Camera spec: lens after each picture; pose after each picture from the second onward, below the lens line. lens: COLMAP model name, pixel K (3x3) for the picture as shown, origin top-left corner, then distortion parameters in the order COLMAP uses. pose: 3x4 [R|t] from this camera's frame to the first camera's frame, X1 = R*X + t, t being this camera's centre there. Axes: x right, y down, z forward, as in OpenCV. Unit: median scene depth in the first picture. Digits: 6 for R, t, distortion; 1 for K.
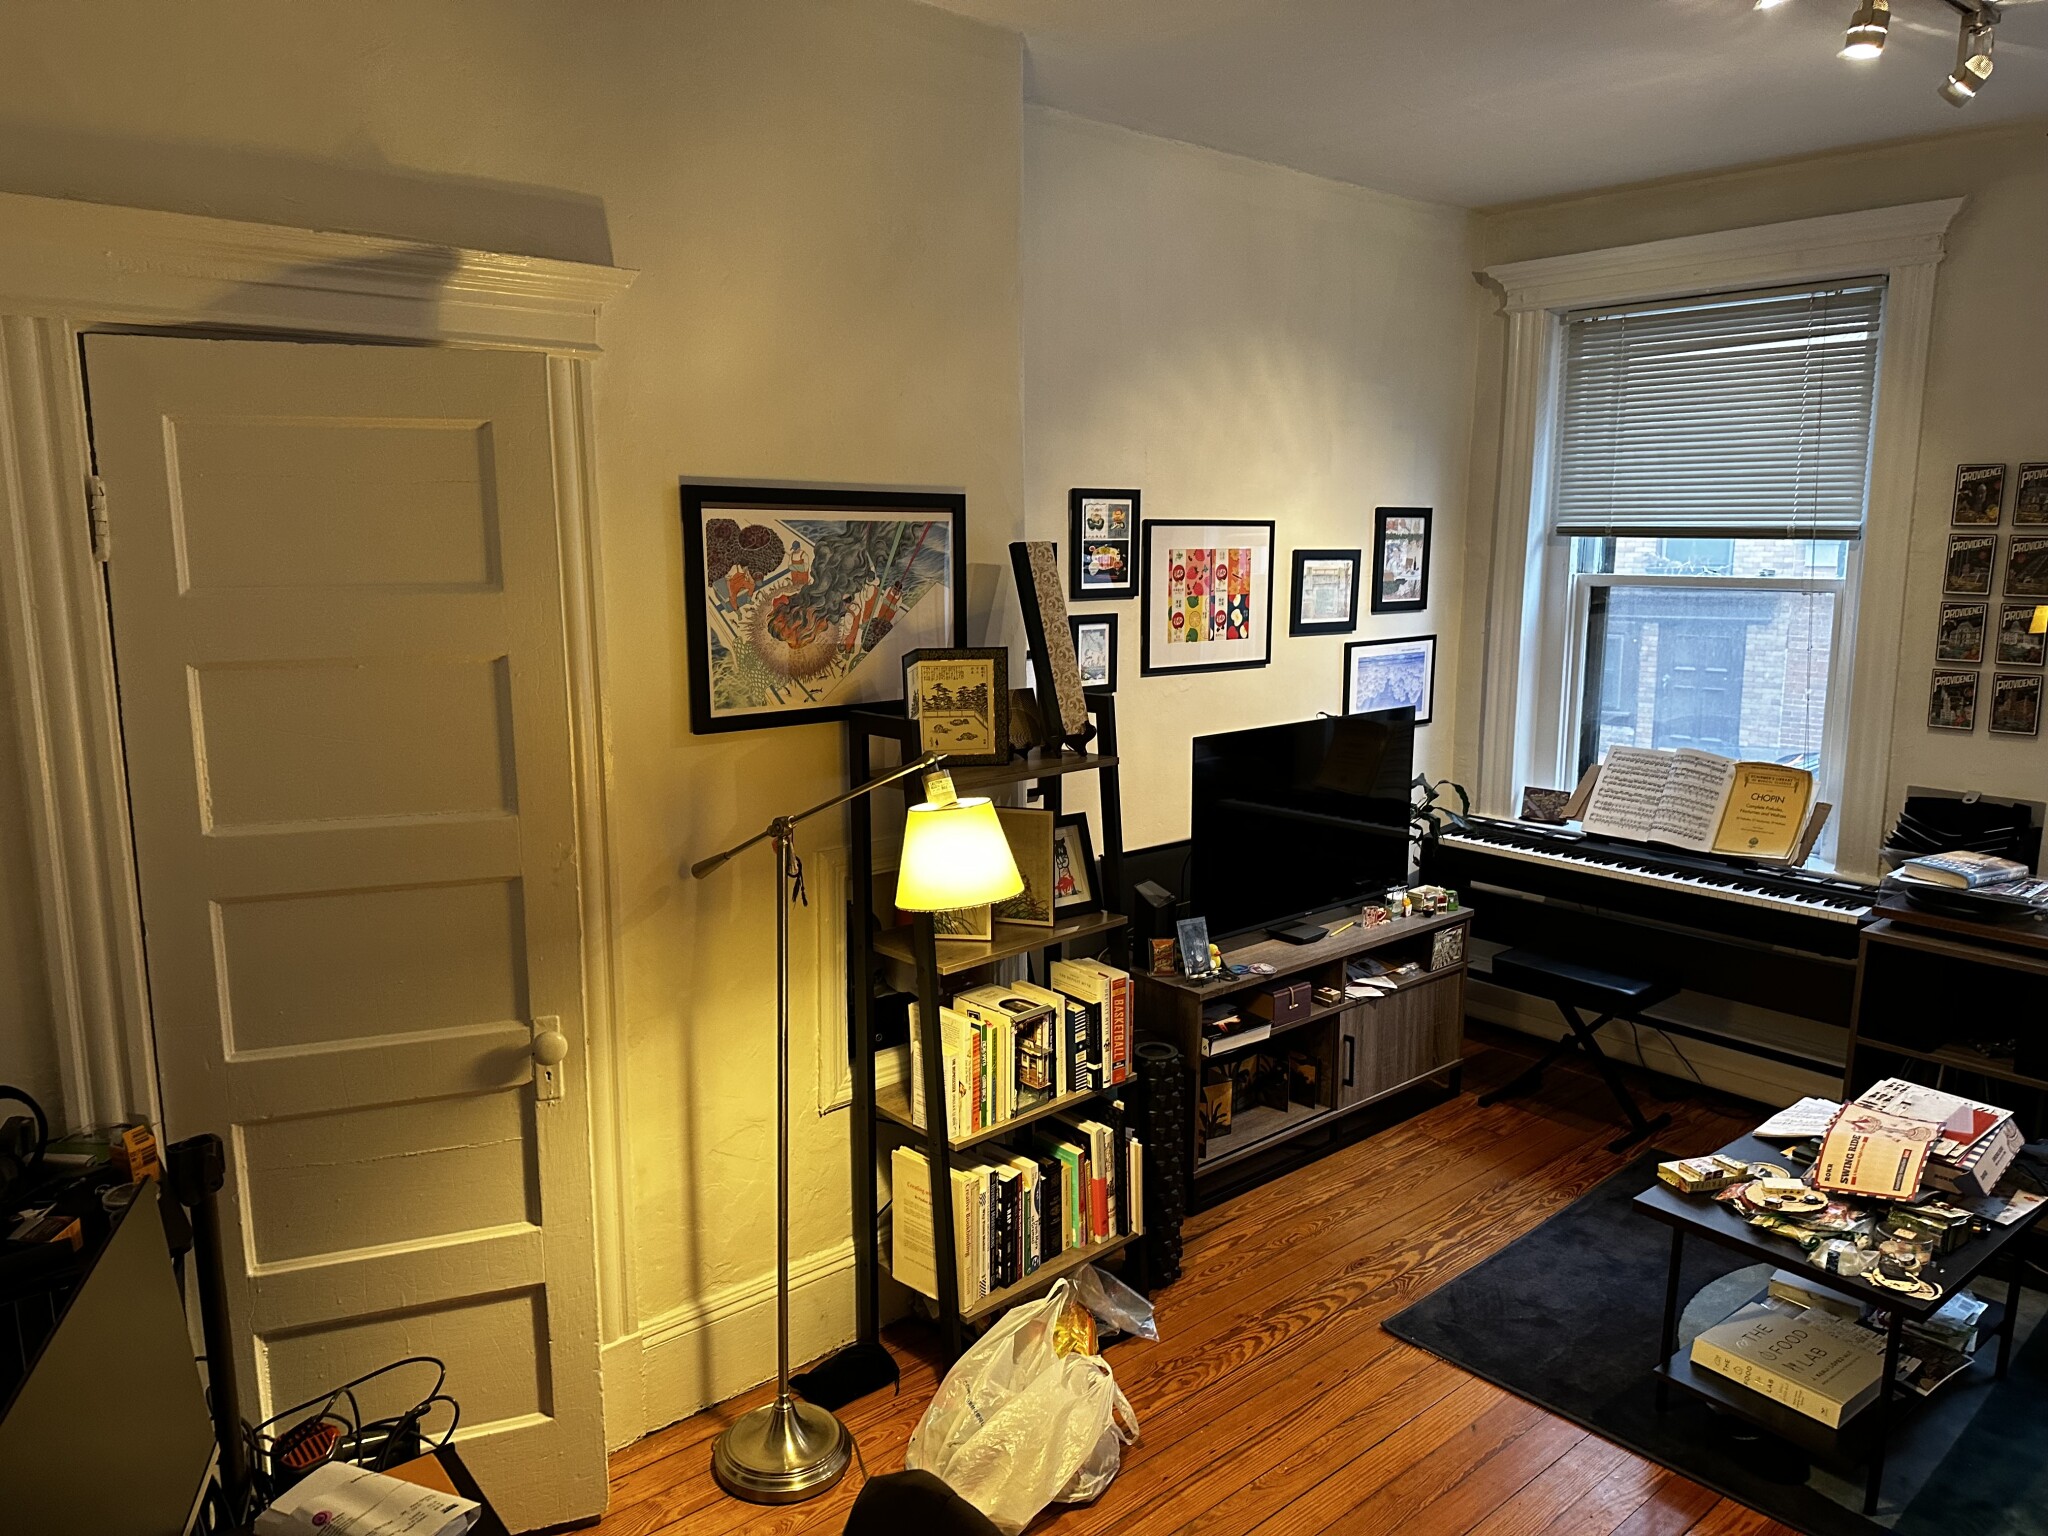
lens RADIAL K [[1434.1, 0, 1022.8], [0, 1434.1, 771.1], [0, 0, 1]] dist [0.102613, -0.125956]
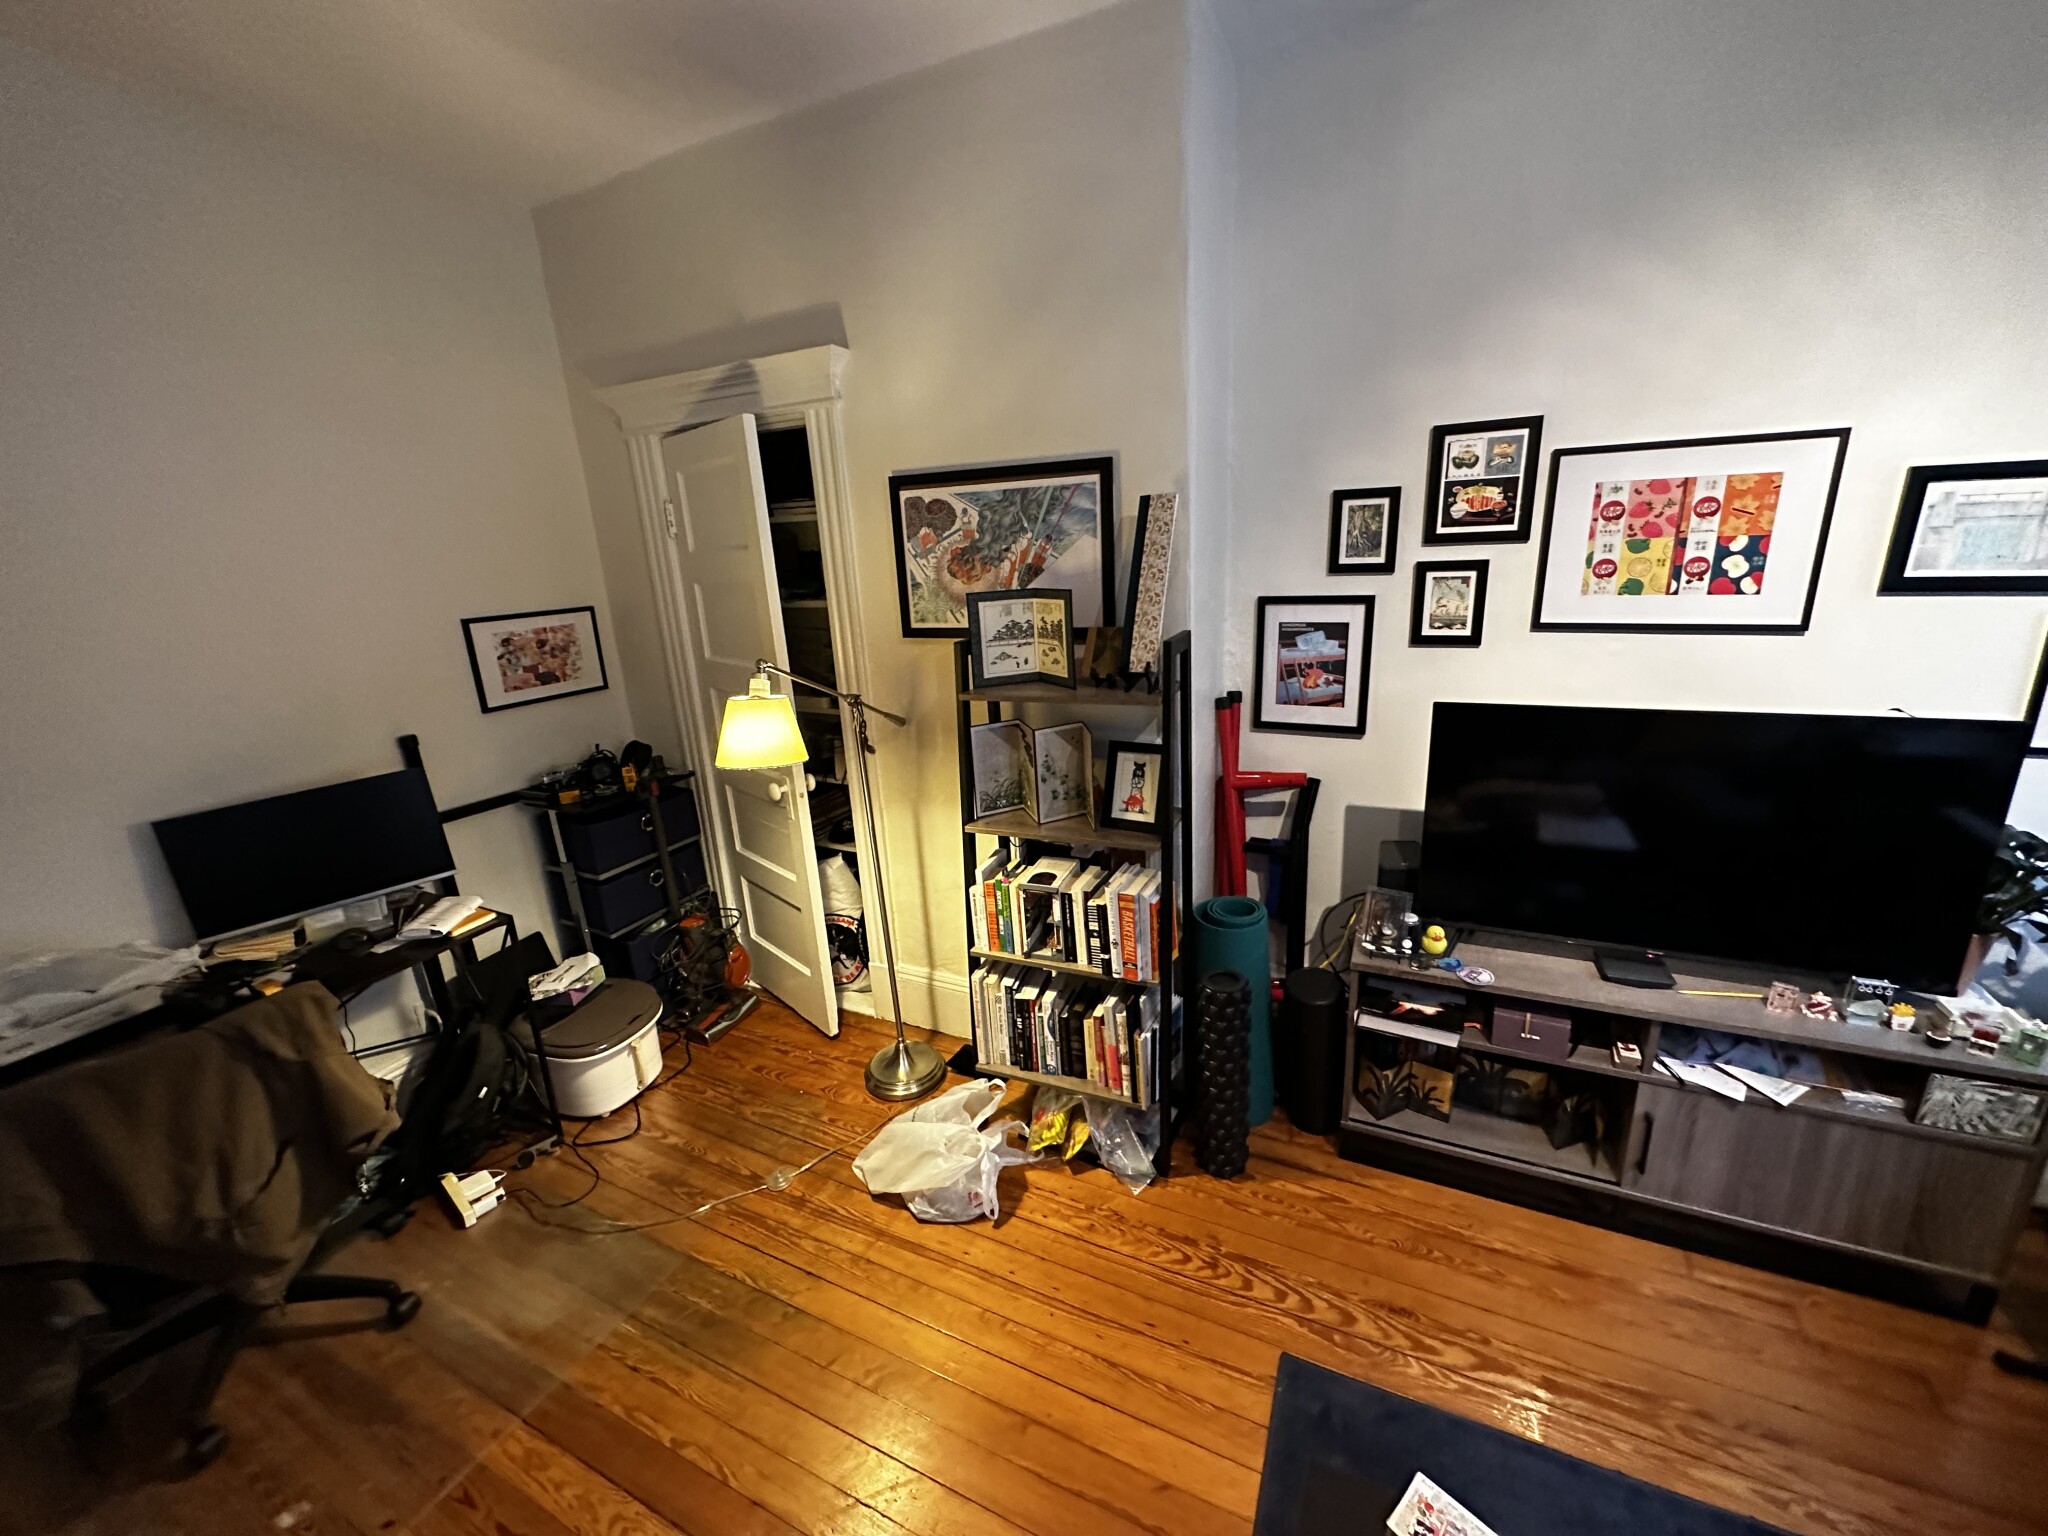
lens RADIAL K [[812.3, 0, 1023.6], [0, 812.3, 766.8], [0, 0, 1]] dist [-0.003625, 0.000526]
pose [[0.387337, 0.236631, -0.891053, 0.477005], [-0.098755, 0.971588, 0.215090, -0.067179], [0.916634, 0.004684, 0.399701, 0.551972]]
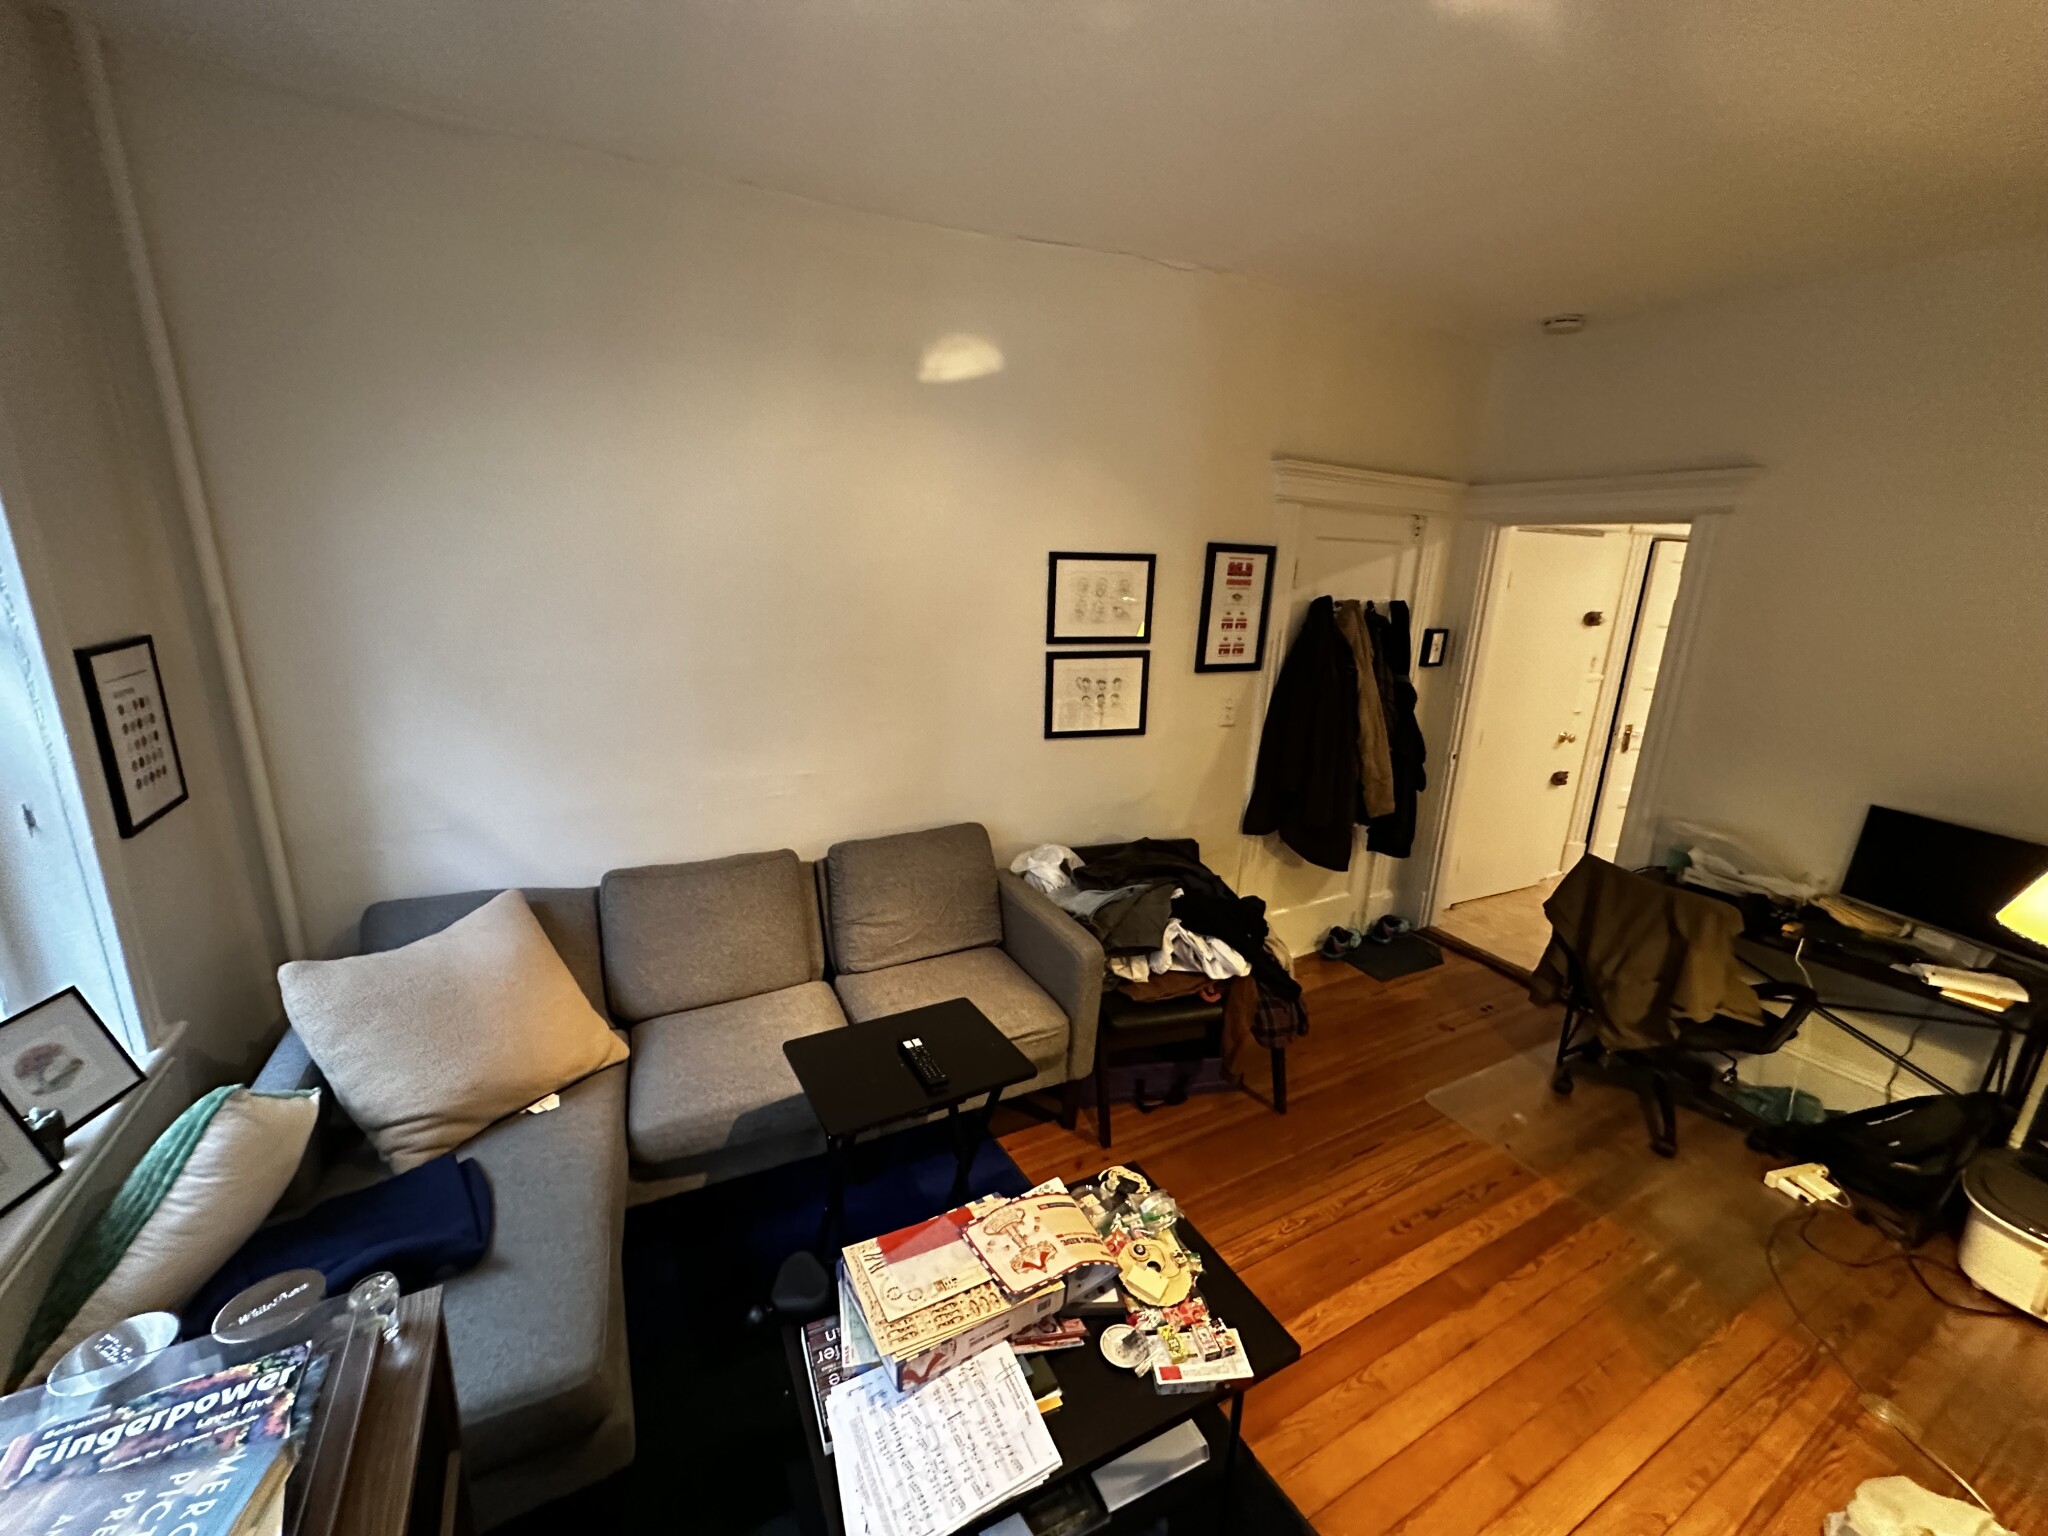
lens RADIAL K [[812.3, 0, 1023.6], [0, 812.3, 766.8], [0, 0, 1]] dist [-0.003625, 0.000526]
pose [[-0.977694, -0.081992, 0.193370, 0.393421], [0.001745, 0.917454, 0.397838, -0.178217], [-0.210028, 0.389301, -0.896846, 1.024391]]
